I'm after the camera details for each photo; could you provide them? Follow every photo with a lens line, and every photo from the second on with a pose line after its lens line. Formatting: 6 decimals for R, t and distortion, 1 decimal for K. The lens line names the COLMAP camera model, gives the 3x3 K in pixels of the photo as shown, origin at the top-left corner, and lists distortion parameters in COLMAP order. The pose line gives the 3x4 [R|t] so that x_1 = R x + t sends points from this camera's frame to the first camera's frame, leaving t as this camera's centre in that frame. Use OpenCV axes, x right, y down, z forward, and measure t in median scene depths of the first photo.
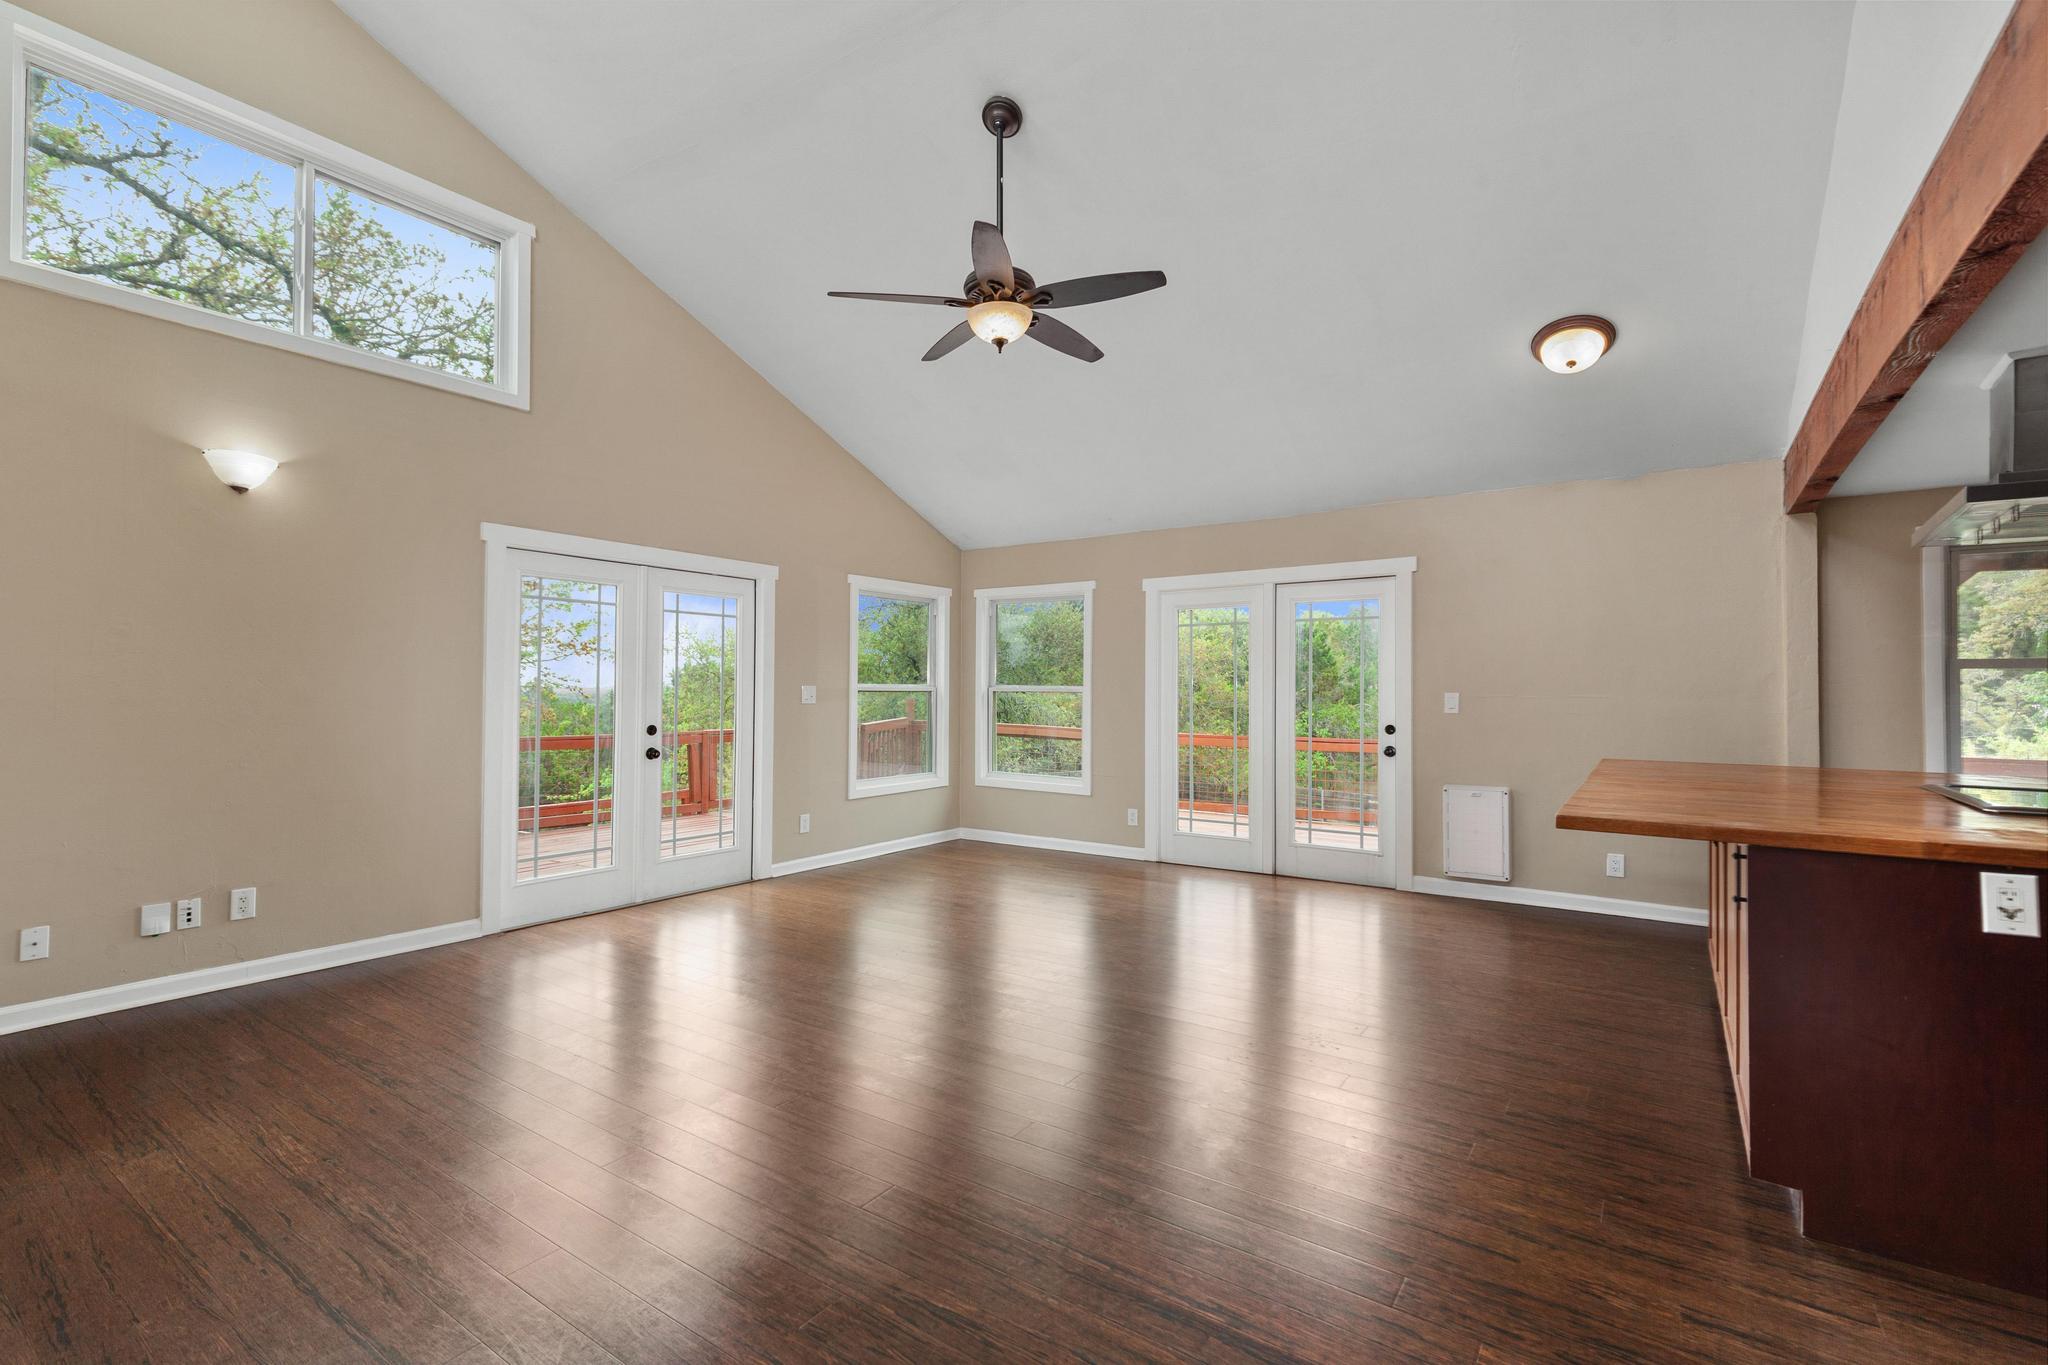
lens RADIAL K [[918.2, 0, 1024.0], [0, 918.2, 682.5], [0, 0, 1]] dist [0.003487, 0.000167]
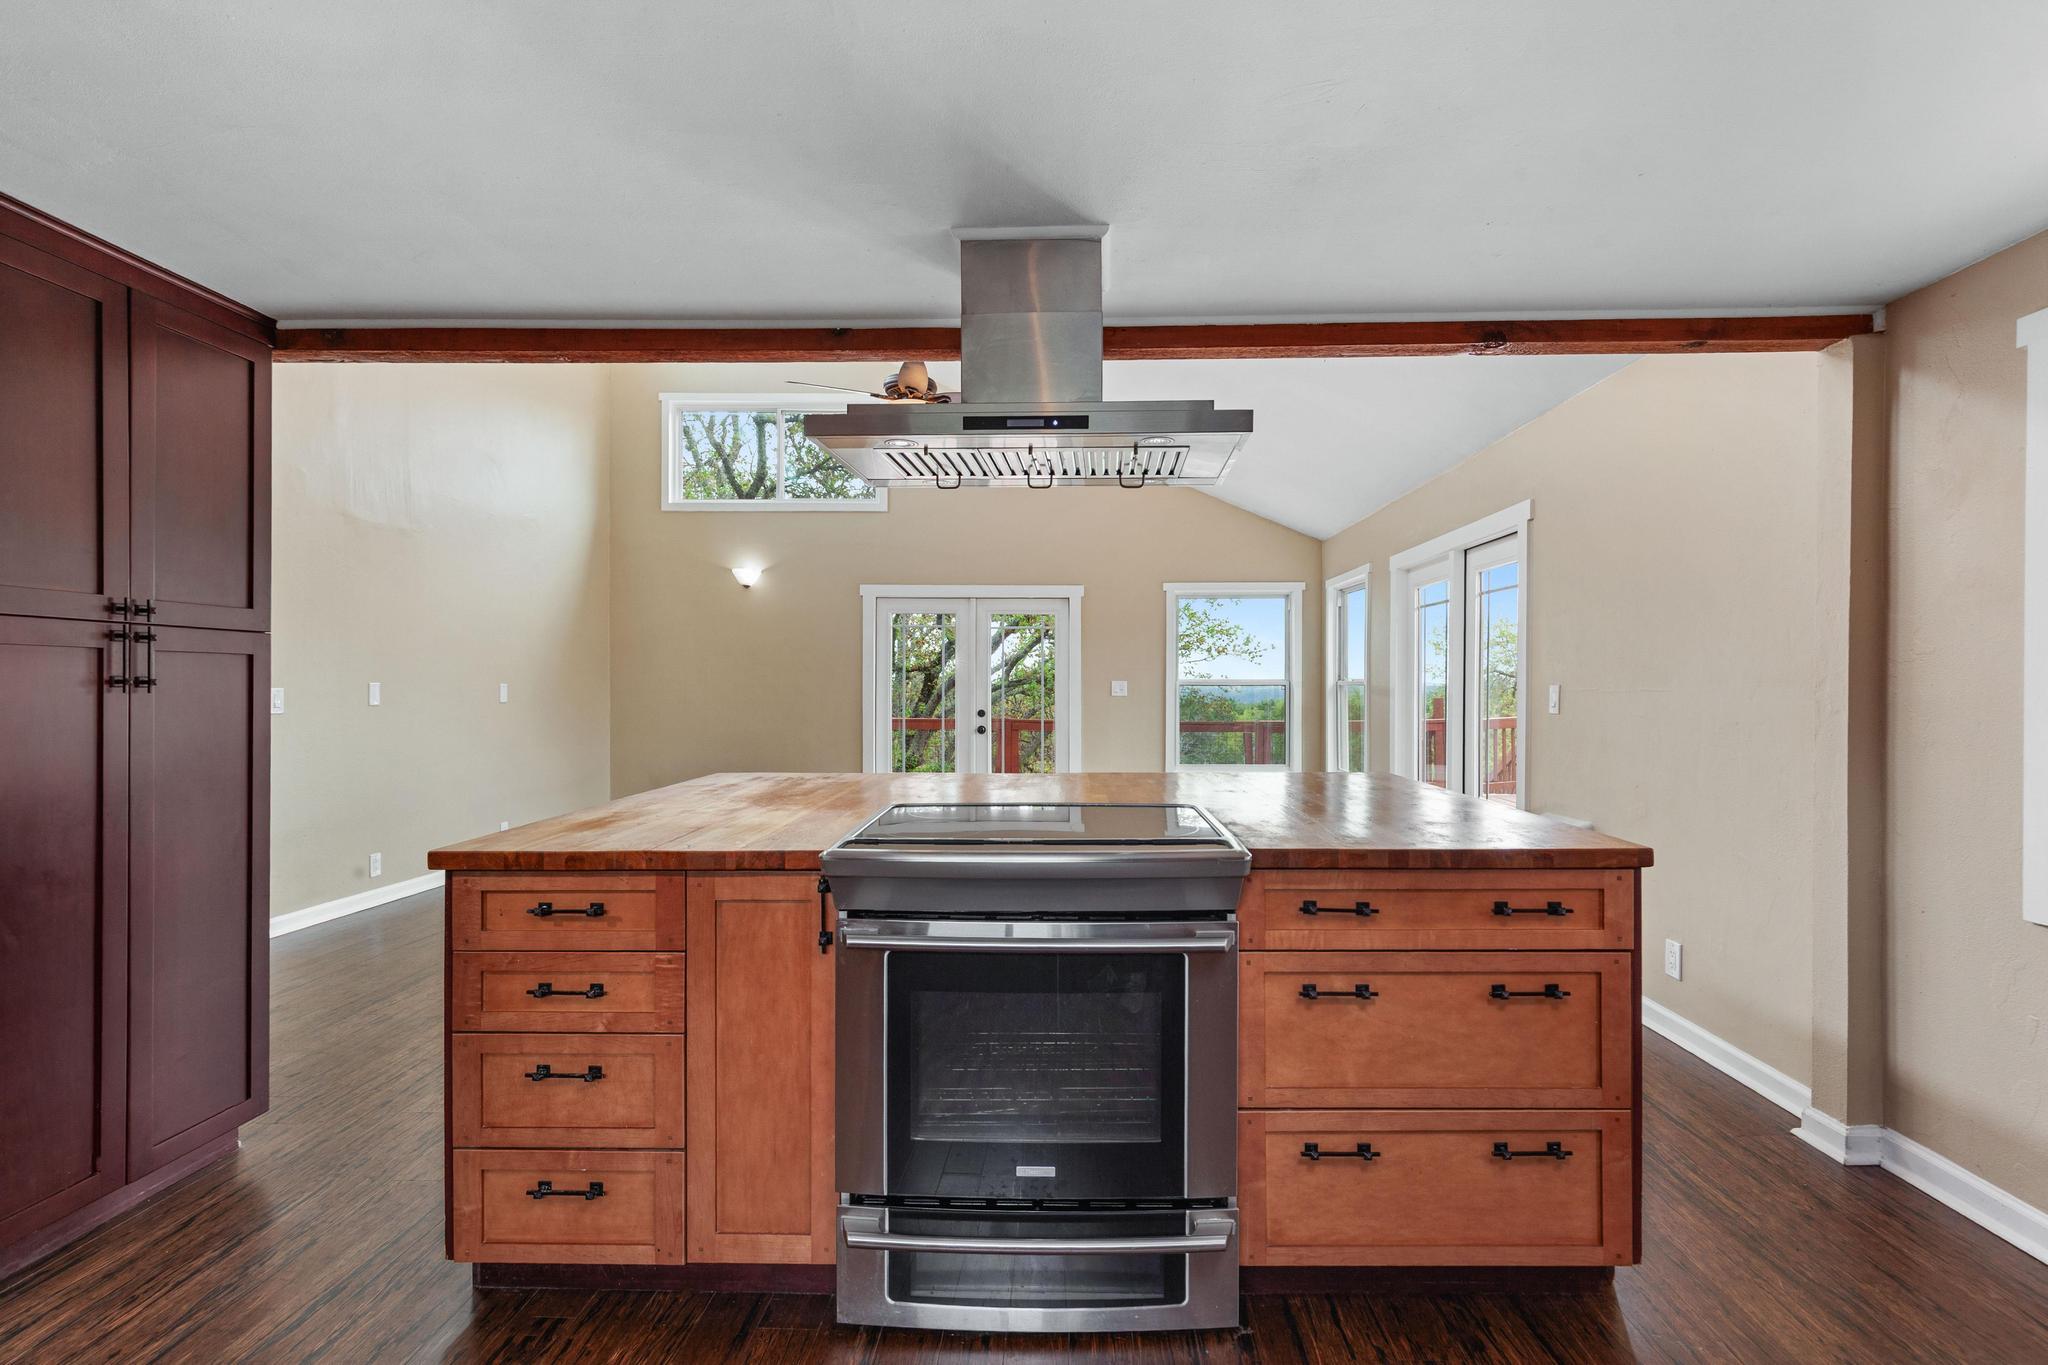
lens RADIAL K [[954.9, 0, 1044.2], [0, 954.9, 686.9], [0, 0, 1]] dist [0.010564, -0.000396]
pose [[0.552127, -0.002449, -0.833757, 0.865264], [0.009840, 0.999945, 0.003578, 0.006313], [0.833702, -0.010180, 0.552120, 0.264954]]
